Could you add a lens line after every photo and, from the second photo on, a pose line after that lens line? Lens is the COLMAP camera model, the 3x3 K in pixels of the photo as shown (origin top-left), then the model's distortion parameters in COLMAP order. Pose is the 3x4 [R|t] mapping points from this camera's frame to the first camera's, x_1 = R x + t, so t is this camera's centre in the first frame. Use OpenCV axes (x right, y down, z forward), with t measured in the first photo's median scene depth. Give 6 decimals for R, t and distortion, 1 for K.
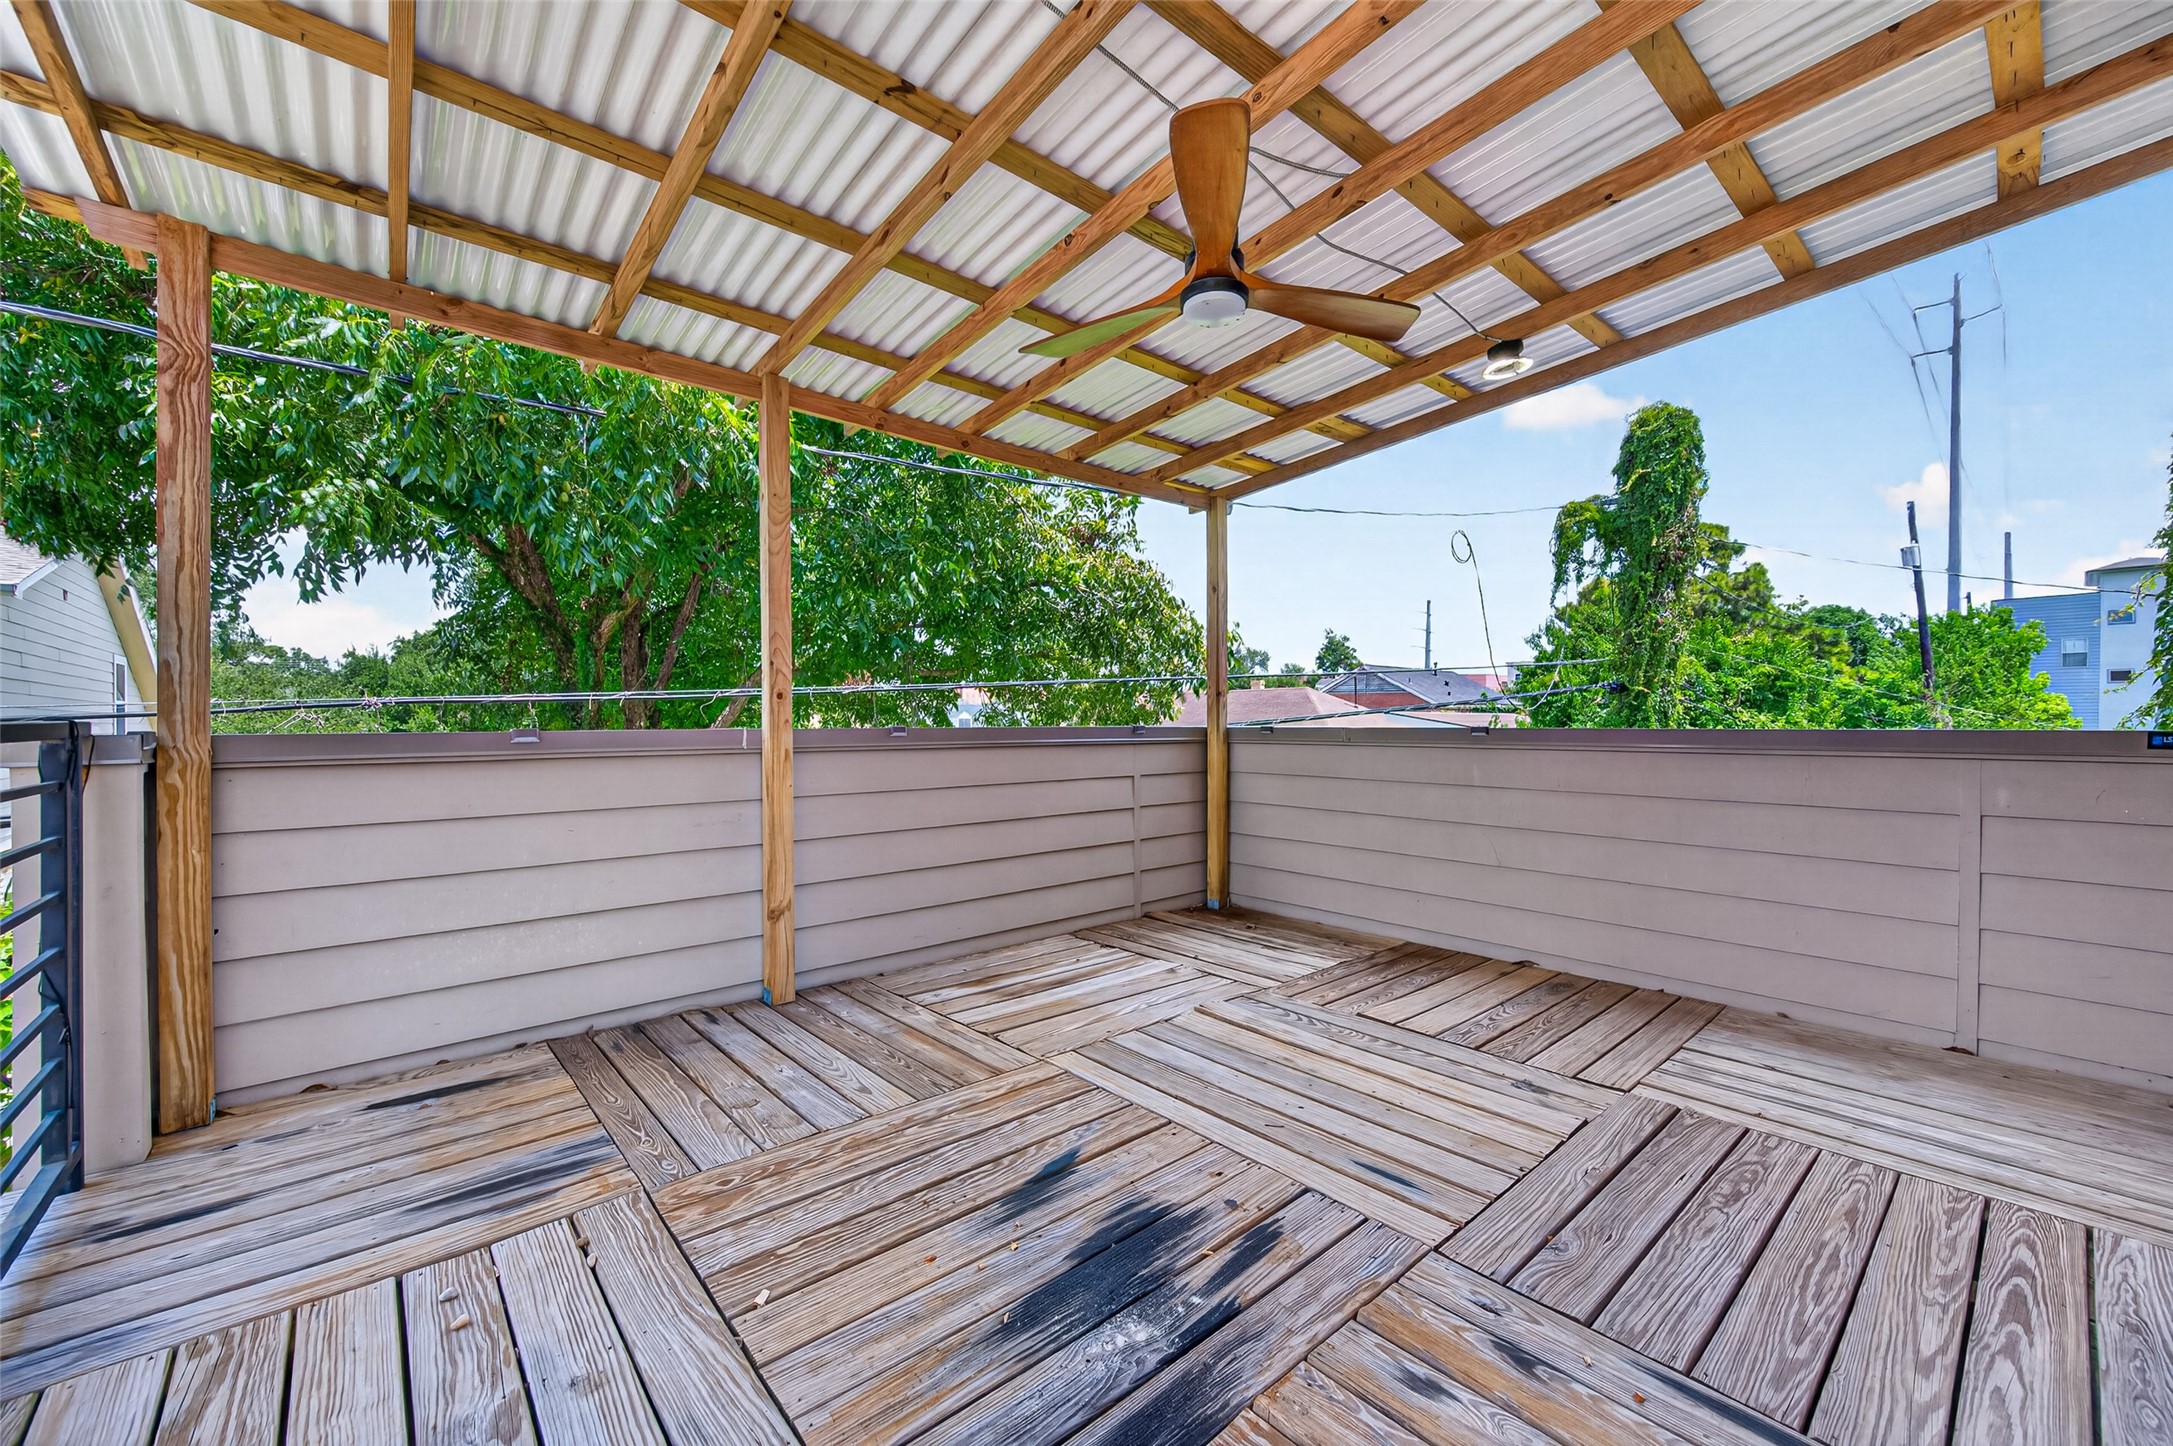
lens RADIAL K [[839.8, 0, 1070.2], [0, 839.8, 732.5], [0, 0, 1]] dist [-0.000225, -0.000539]
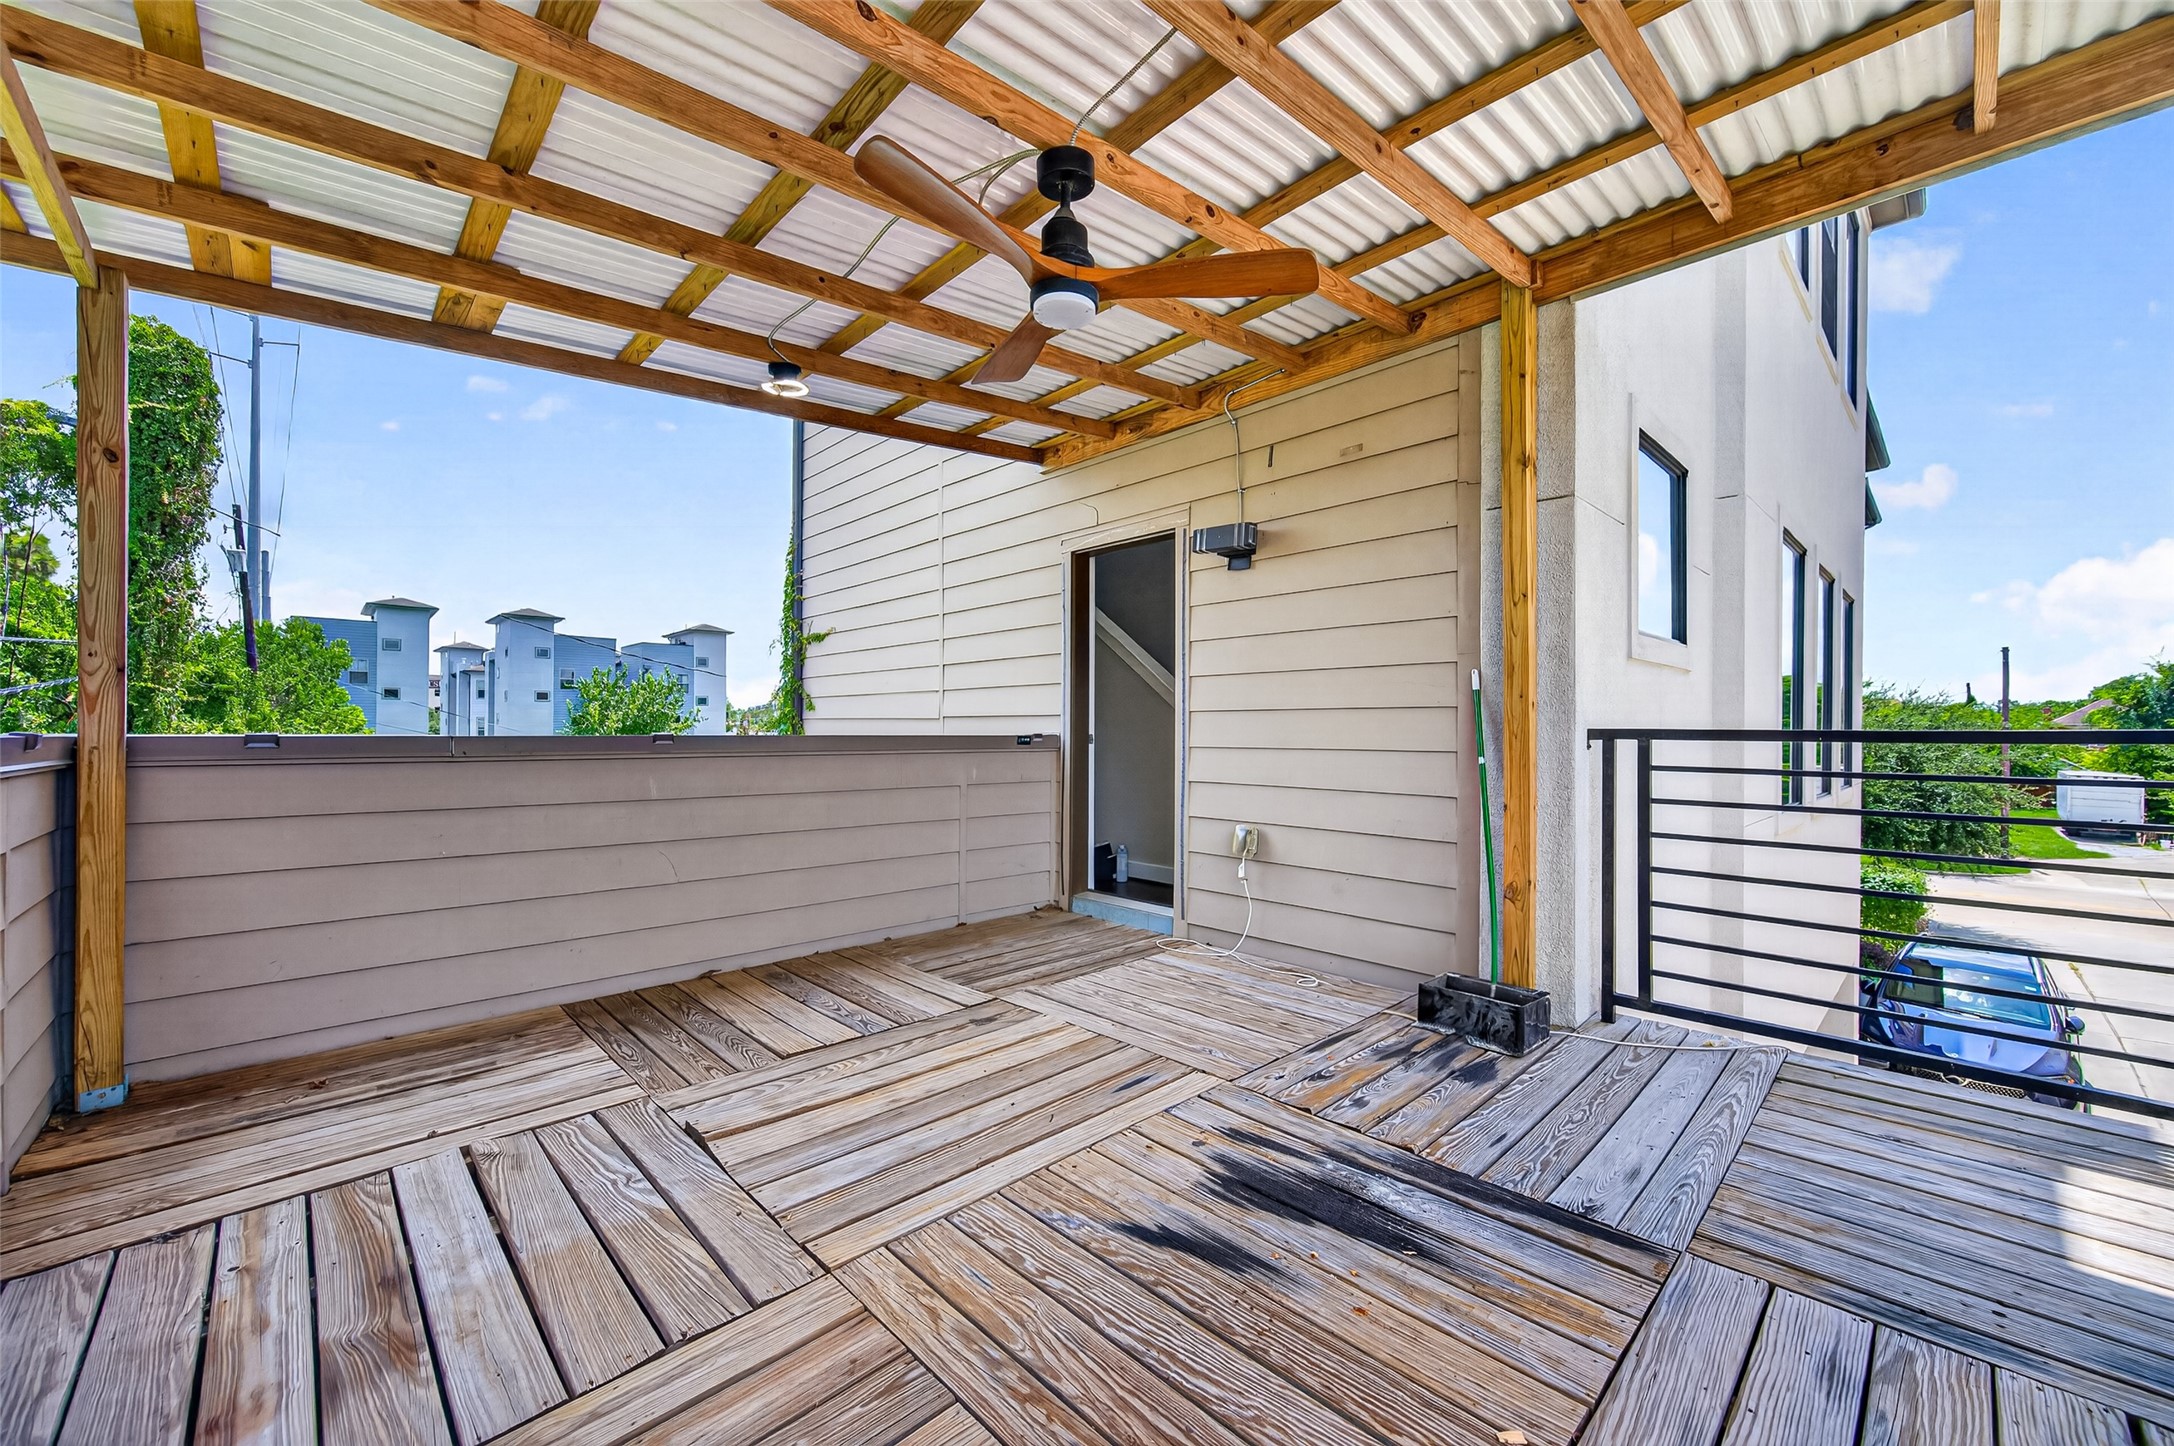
lens RADIAL K [[840.2, 0, 1113.5], [0, 840.2, 727.9], [0, 0, 1]] dist [-0.000225, -0.000539]
pose [[-0.075419, 0.006504, 0.997131, -0.493557], [0.009406, 0.999939, -0.005811, -0.003285], [-0.997108, 0.008941, -0.075475, 0.617928]]
